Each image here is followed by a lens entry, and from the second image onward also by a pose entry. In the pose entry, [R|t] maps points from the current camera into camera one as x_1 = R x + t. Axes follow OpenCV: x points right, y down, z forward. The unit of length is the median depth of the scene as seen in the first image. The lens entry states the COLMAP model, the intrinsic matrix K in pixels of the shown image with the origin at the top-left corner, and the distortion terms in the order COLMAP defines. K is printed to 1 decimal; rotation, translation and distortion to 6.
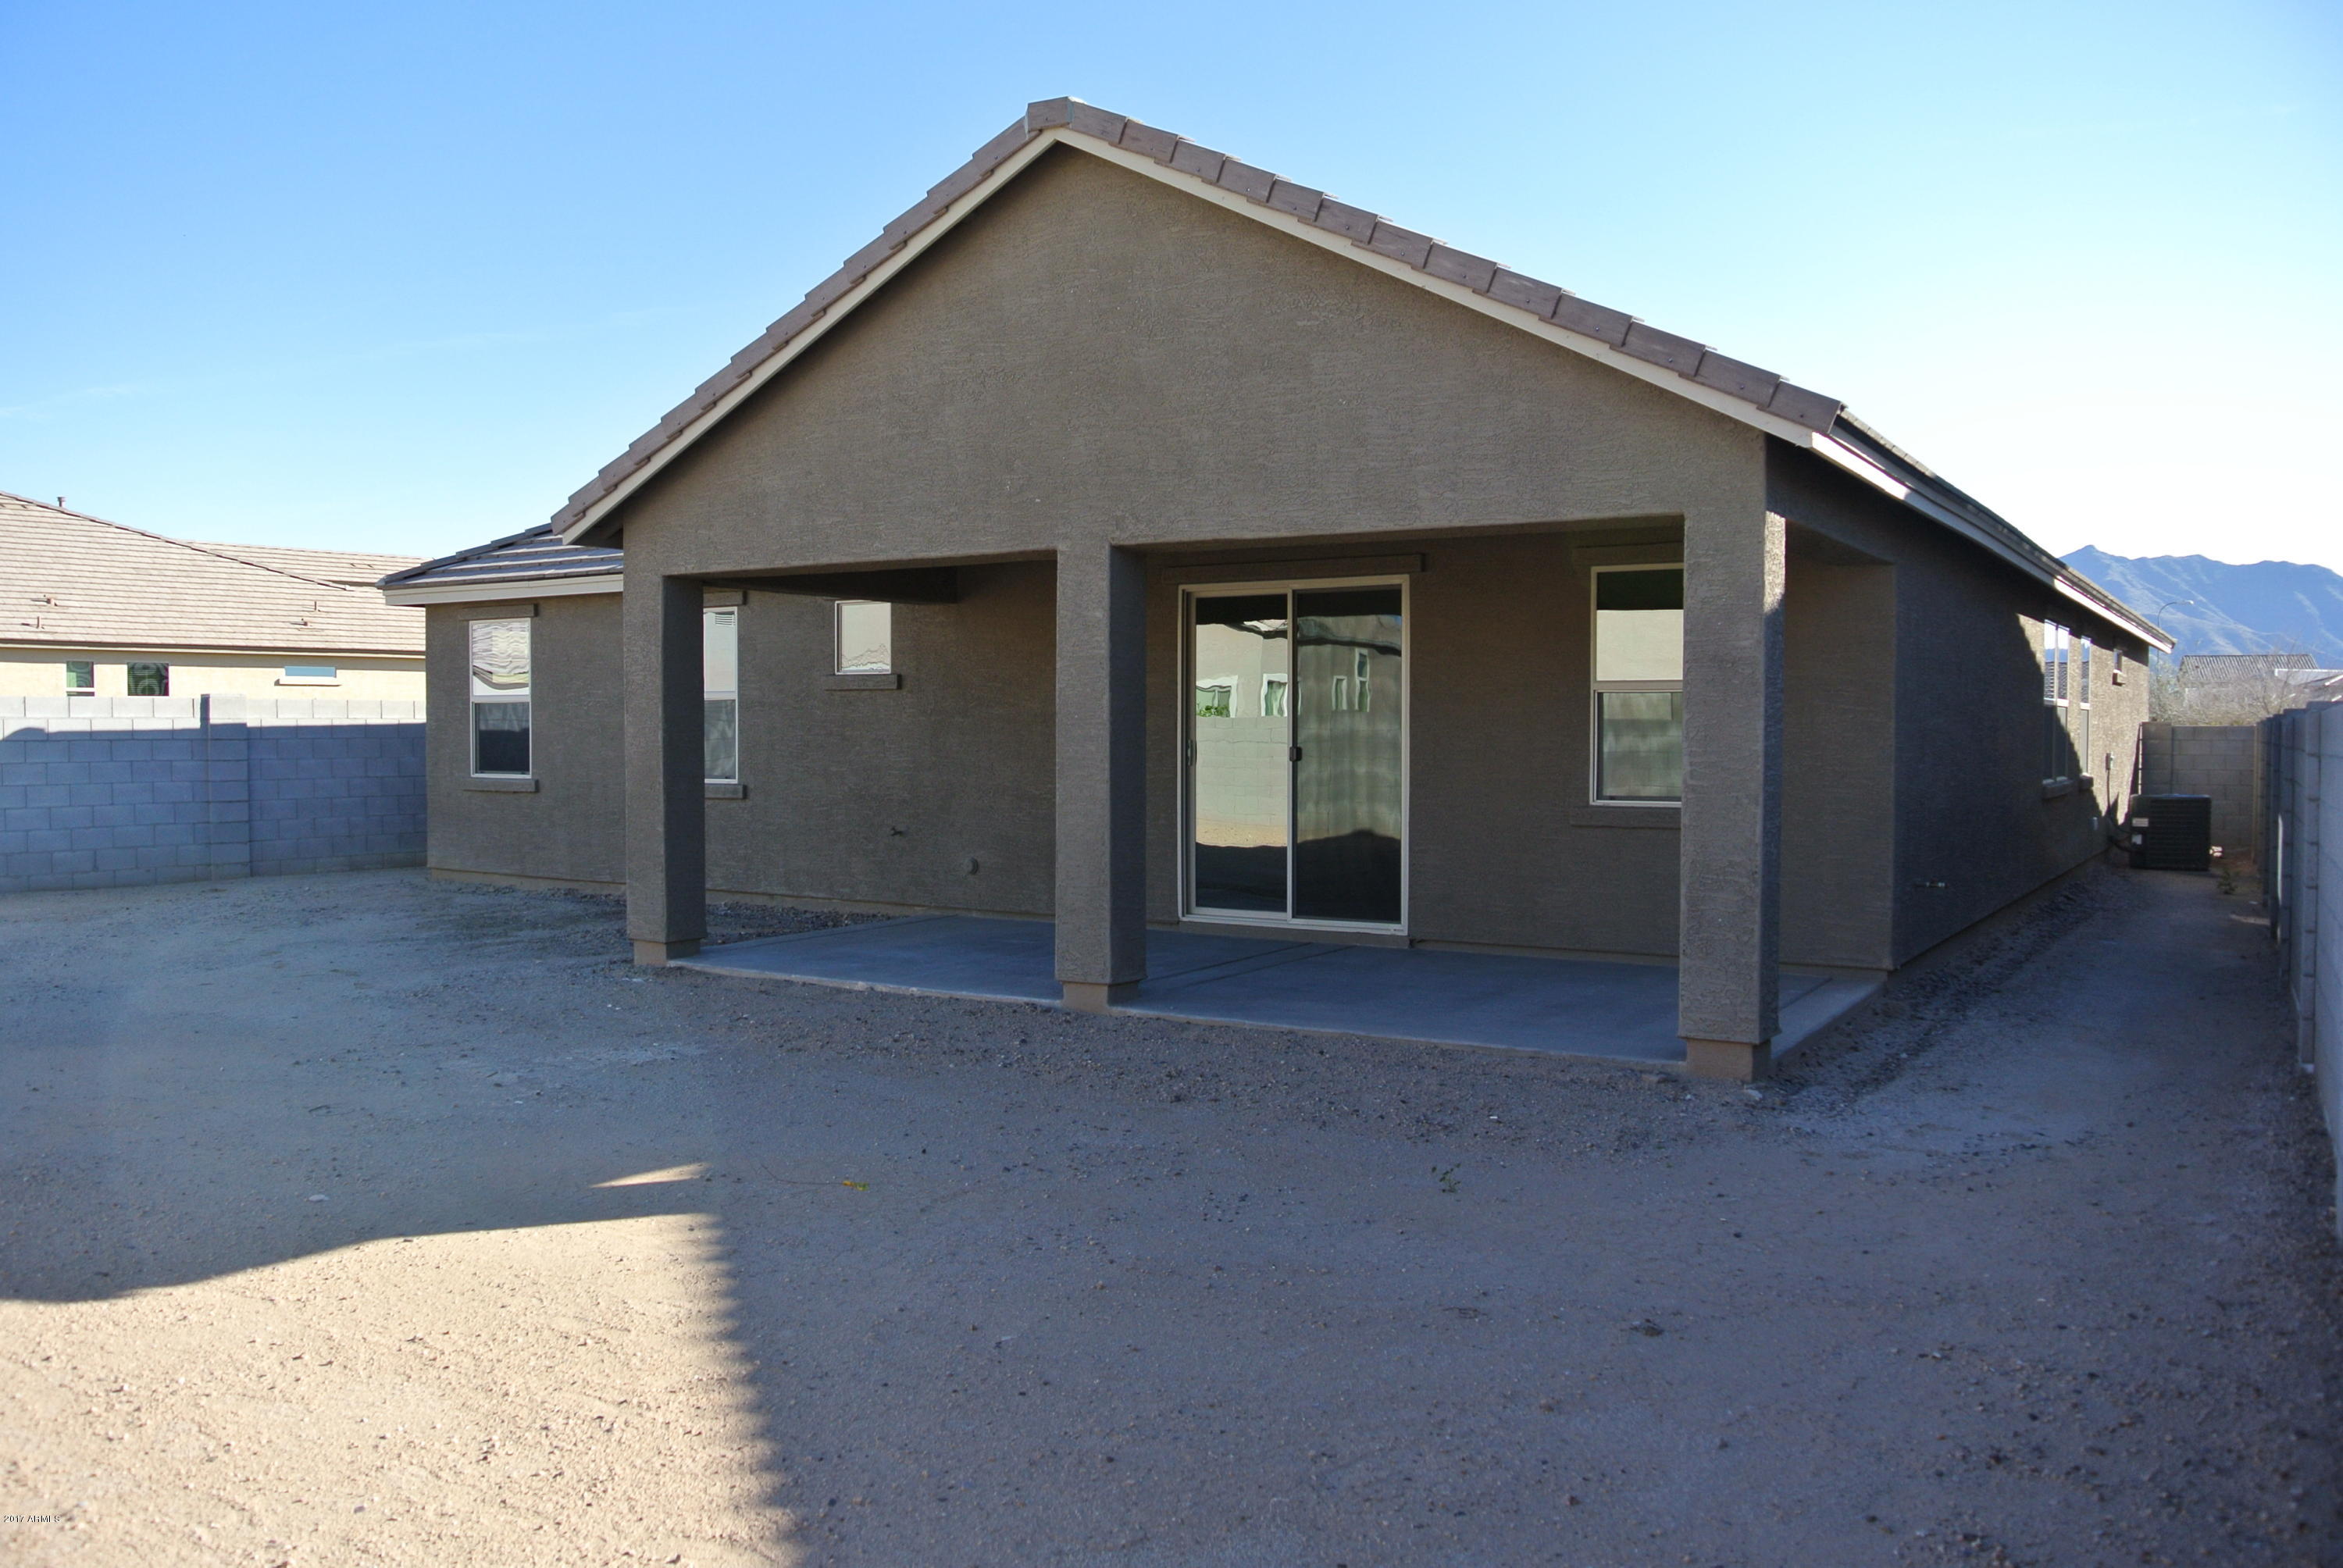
lens RADIAL K [[1888.7, 0, 1168.3], [0, 1888.7, 784.6], [0, 0, 1]] dist [-0.012602, -0.001945]
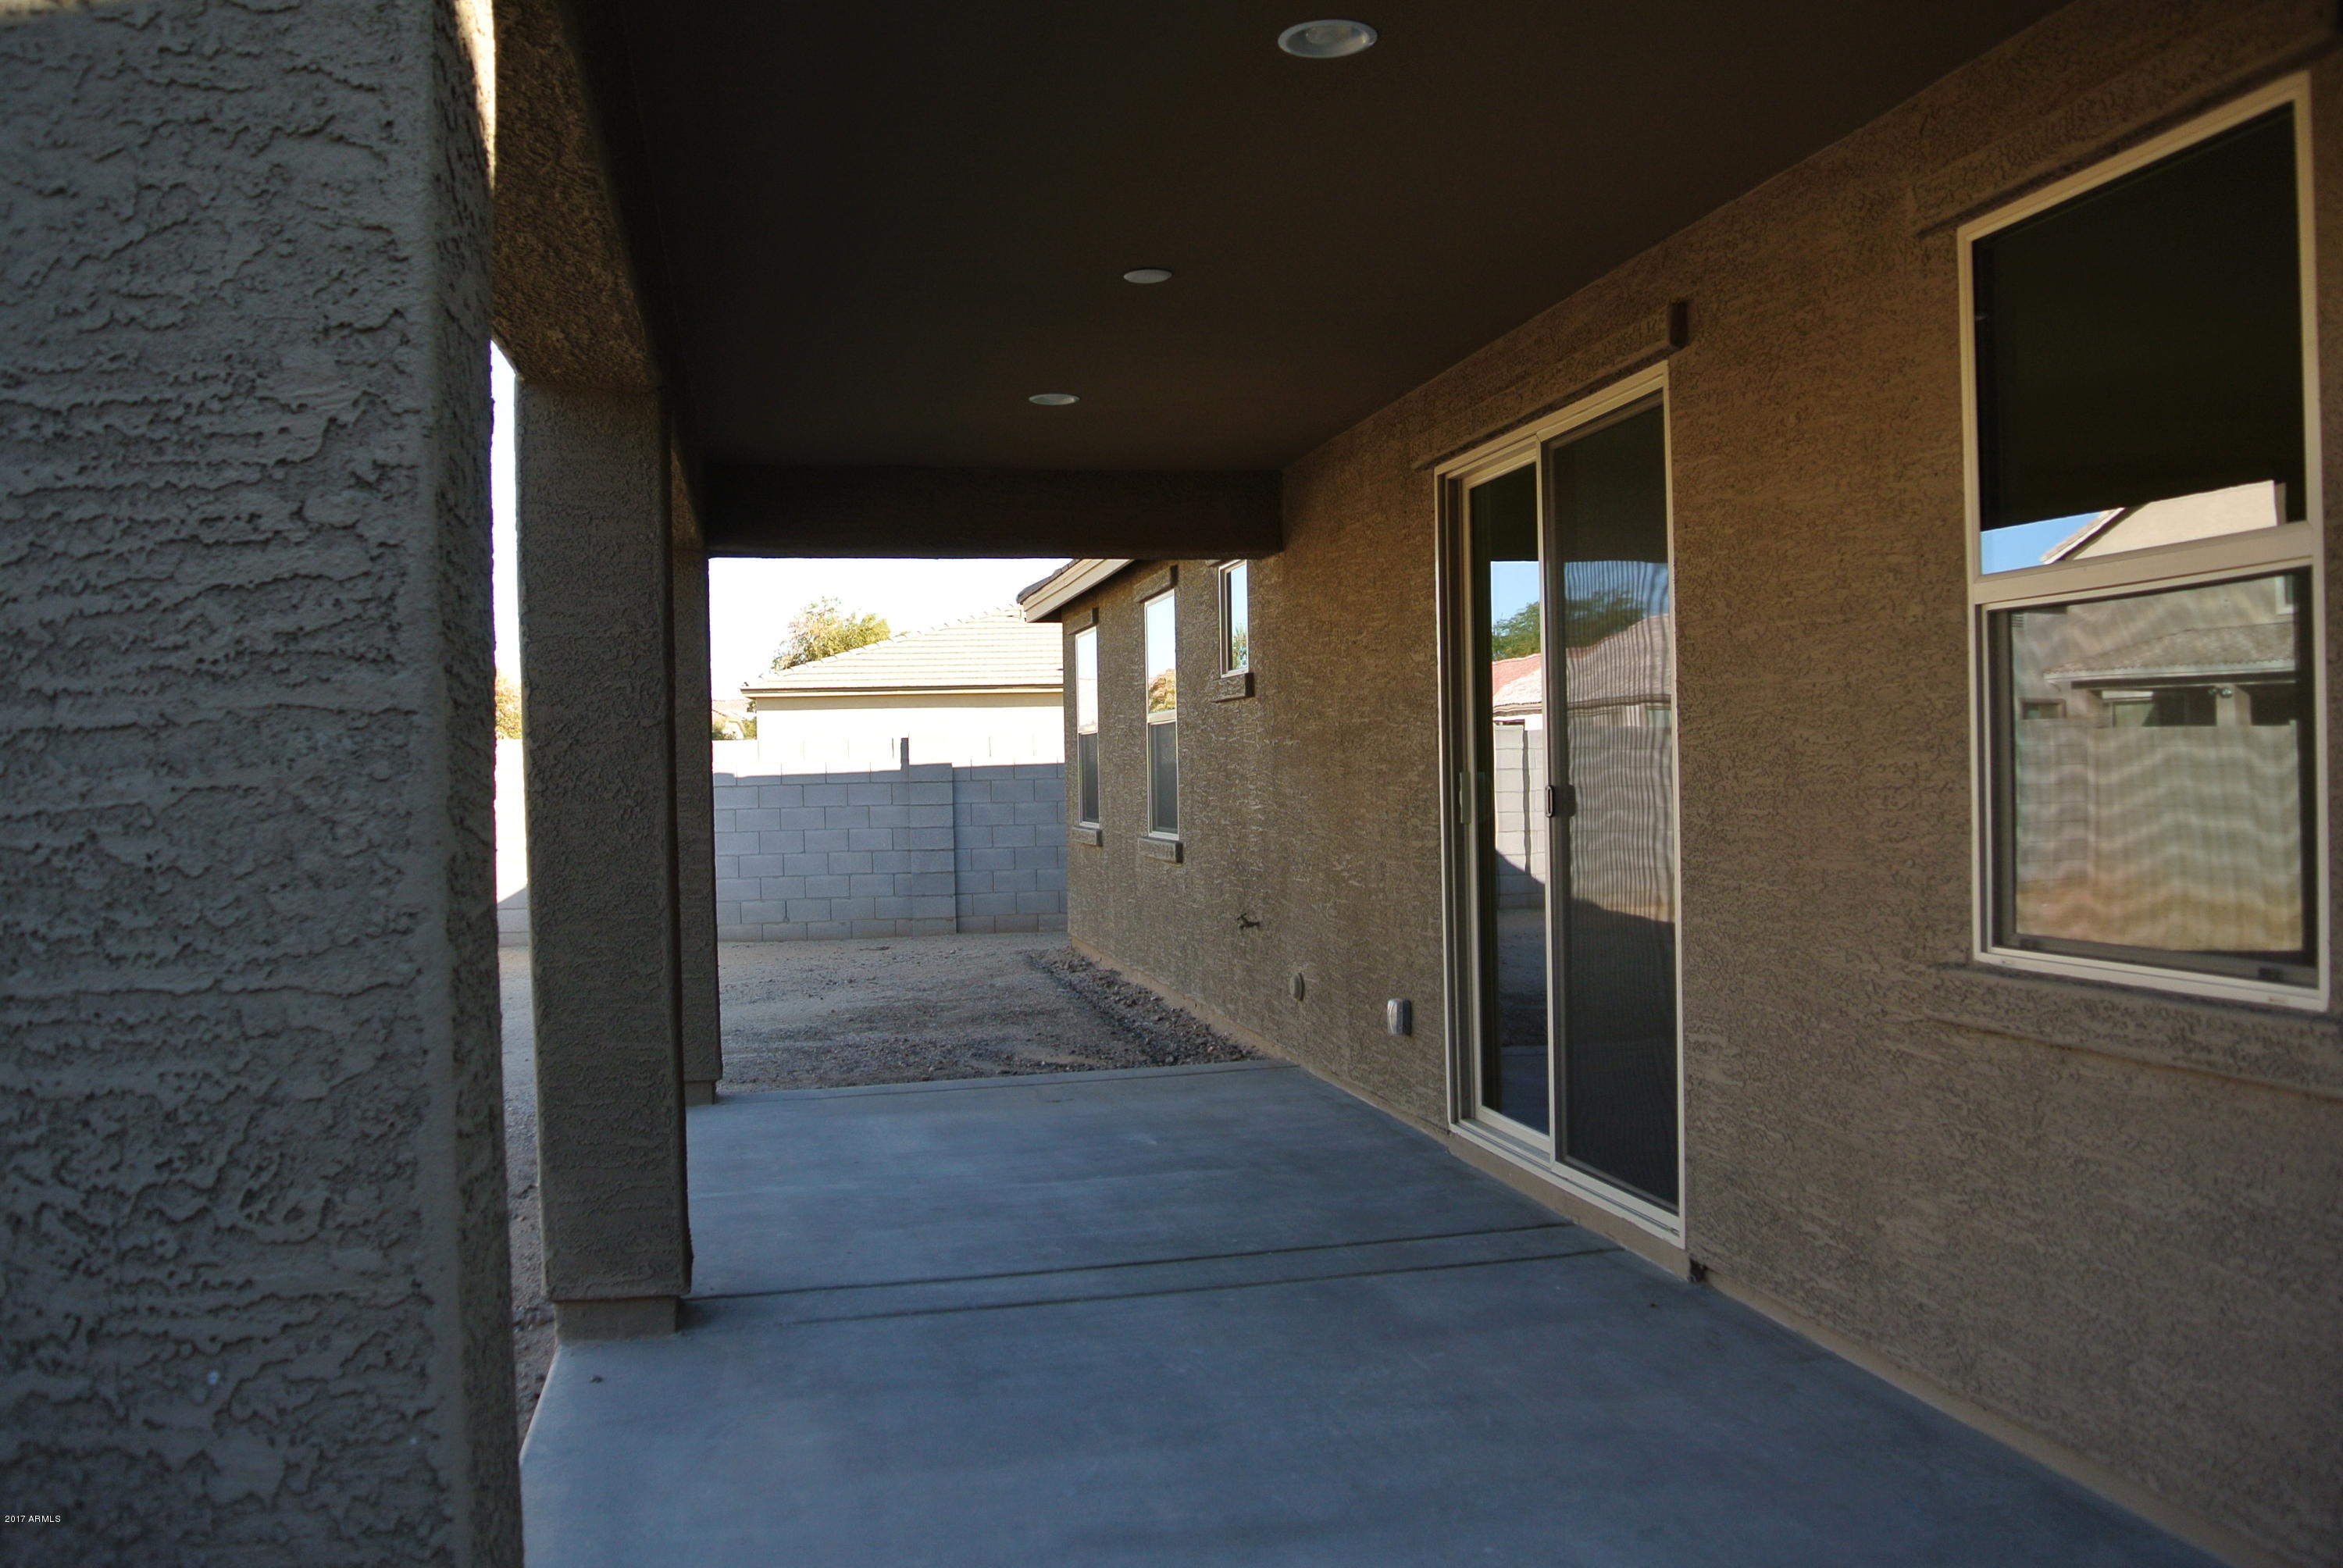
lens RADIAL K [[1888.7, 0, 1172.2], [0, 1888.7, 785.3], [0, 0, 1]] dist [-0.012602, -0.001945]
pose [[0.681659, -0.009131, -0.731613, 0.252287], [-0.000777, 0.999913, -0.013204, -0.010360], [0.731669, 0.009570, 0.681592, 0.466766]]
